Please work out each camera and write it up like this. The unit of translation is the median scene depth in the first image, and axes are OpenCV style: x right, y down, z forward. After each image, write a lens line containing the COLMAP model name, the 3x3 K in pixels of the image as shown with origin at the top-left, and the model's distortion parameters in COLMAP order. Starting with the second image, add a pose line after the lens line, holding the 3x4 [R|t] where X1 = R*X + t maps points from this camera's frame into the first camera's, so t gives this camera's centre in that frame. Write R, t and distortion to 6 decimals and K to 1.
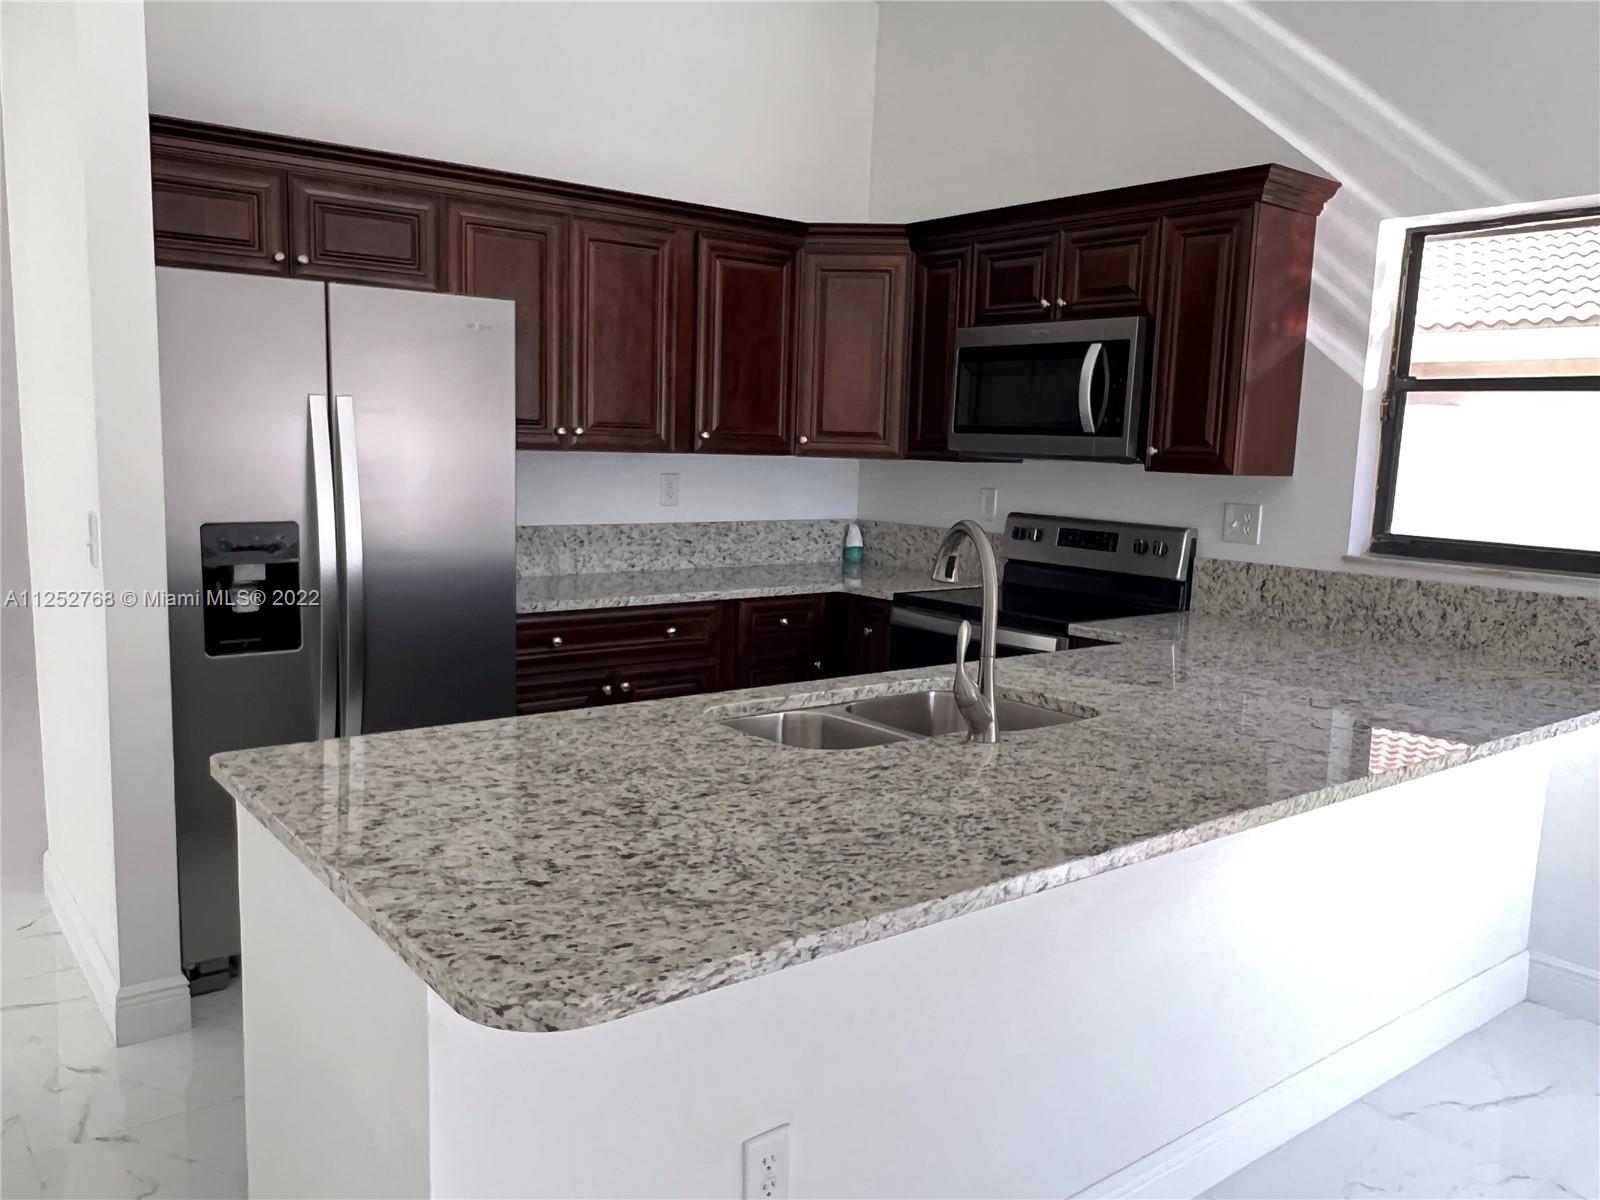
lens RADIAL K [[1196.7, 0, 781.2], [0, 1196.7, 602.3], [0, 0, 1]] dist [0.038463, -0.049274]
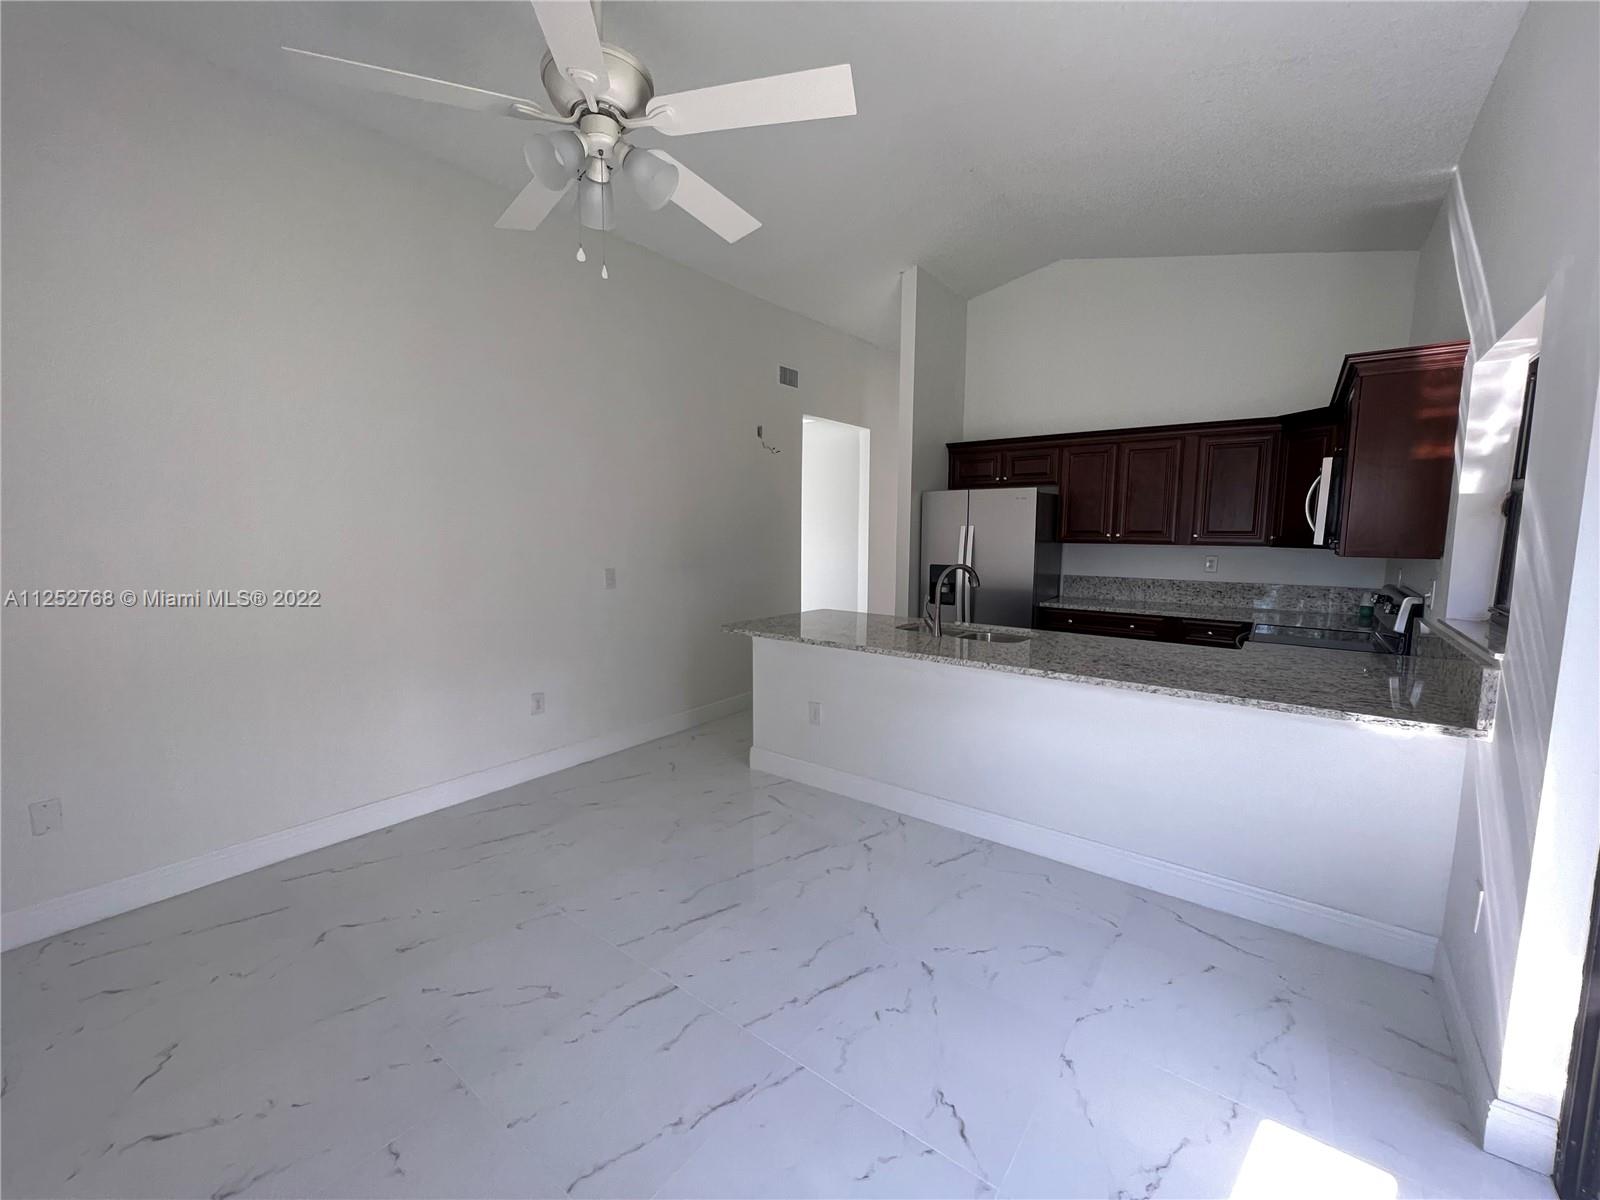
lens RADIAL K [[640.2, 0, 810.2], [0, 640.2, 600.7], [0, 0, 1]] dist [-0.001113, 0.000200]
pose [[0.283643, 0.078432, -0.955717, 0.918816], [-0.124935, 0.991177, 0.044263, -0.000997], [0.950756, 0.106848, 0.290940, 0.124667]]
